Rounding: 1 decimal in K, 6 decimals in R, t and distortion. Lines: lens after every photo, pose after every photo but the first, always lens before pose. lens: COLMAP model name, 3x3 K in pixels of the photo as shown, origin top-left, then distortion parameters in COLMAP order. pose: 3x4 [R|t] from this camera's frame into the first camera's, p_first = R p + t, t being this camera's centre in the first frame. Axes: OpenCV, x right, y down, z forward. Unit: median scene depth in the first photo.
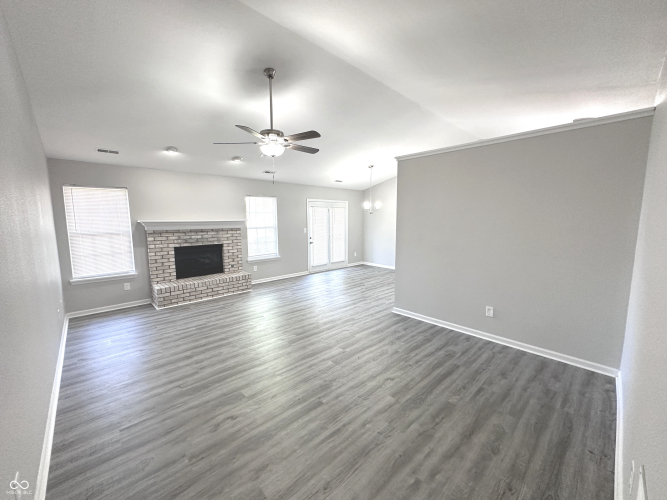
lens RADIAL K [[265.6, 0, 333.5], [0, 265.6, 250.0], [0, 0, 1]] dist [-0.001319, 0.000293]
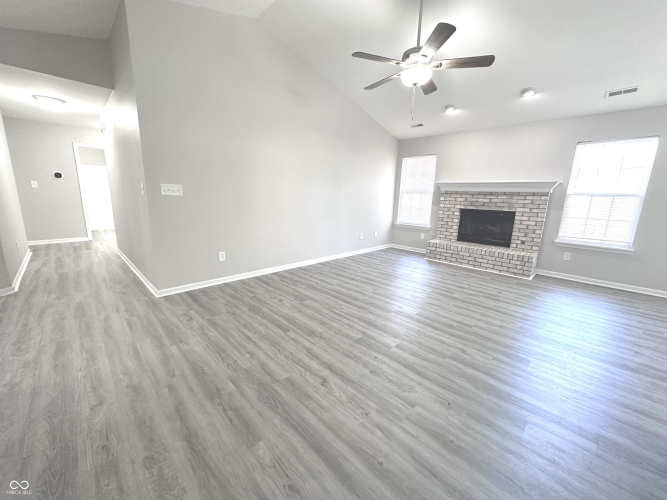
lens RADIAL K [[265.6, 0, 333.5], [0, 265.6, 250.0], [0, 0, 1]] dist [-0.001319, 0.000293]
pose [[0.033367, 0.212700, -0.976548, 0.463675], [-0.147271, 0.967472, 0.205692, 0.005523], [0.988533, 0.136954, 0.063606, 0.531761]]
